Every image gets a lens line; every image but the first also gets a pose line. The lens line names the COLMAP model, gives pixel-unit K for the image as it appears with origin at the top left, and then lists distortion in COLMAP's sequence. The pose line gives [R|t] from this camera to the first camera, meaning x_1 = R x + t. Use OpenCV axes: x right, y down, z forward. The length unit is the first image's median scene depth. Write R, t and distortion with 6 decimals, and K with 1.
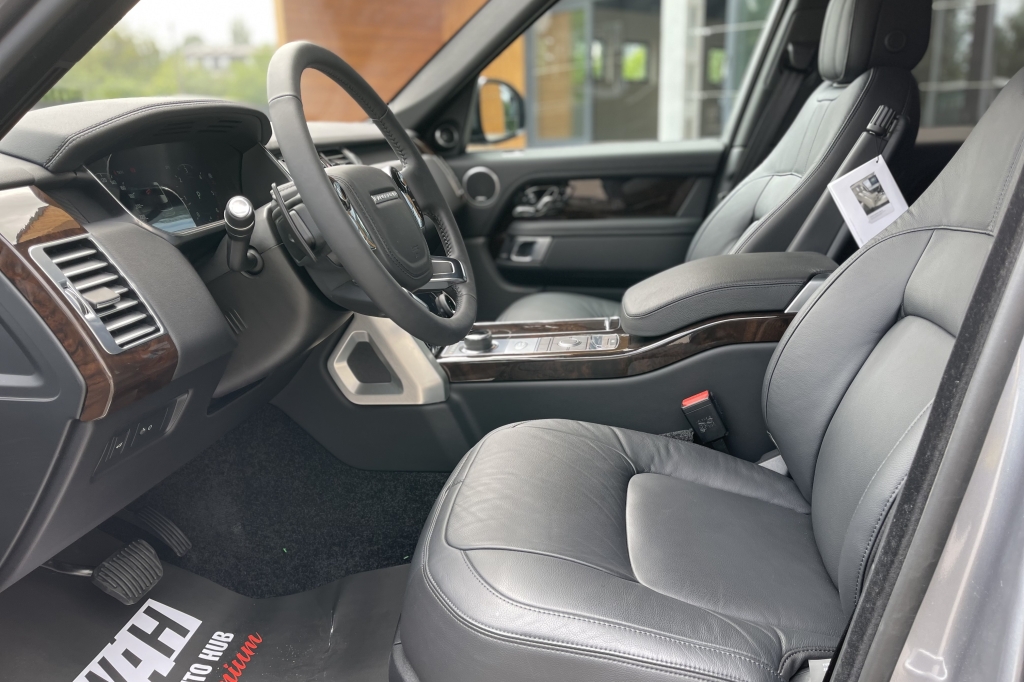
lens RADIAL K [[812.8, 0, 512.0], [0, 812.8, 341.0], [0, 0, 1]] dist [0.003593, 0.000811]
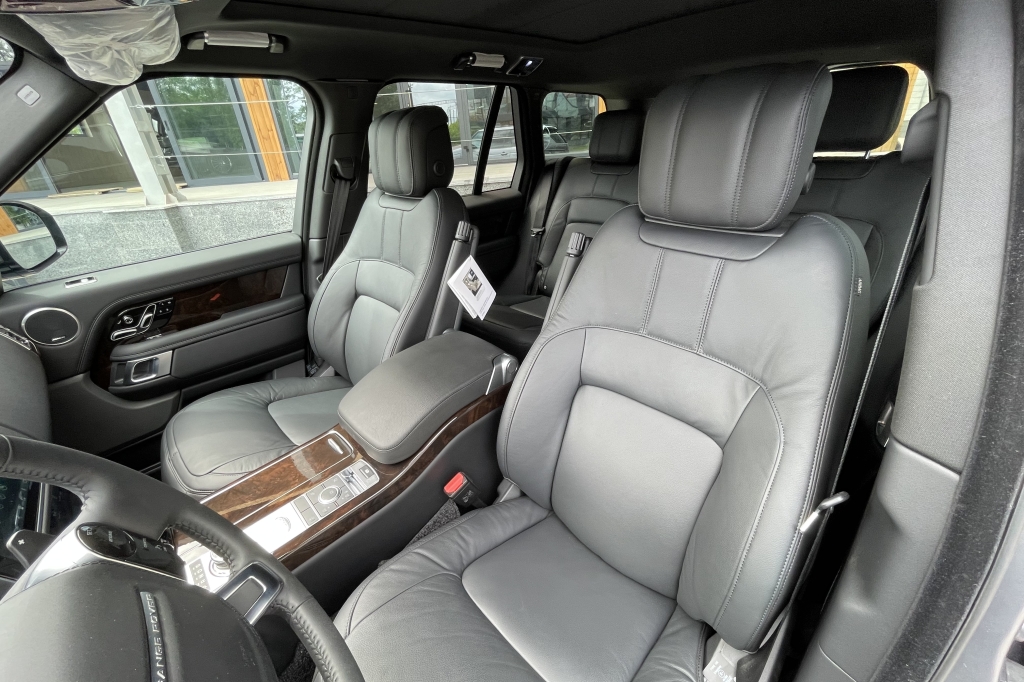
lens RADIAL K [[417.5, 0, 512.0], [0, 417.5, 341.0], [0, 0, 1]] dist [0.015744, 0.000048]
pose [[0.612903, -0.362940, 0.701872, -0.093677], [0.244194, 0.931788, 0.268590, -0.265493], [-0.751478, 0.006773, 0.659723, 0.432388]]
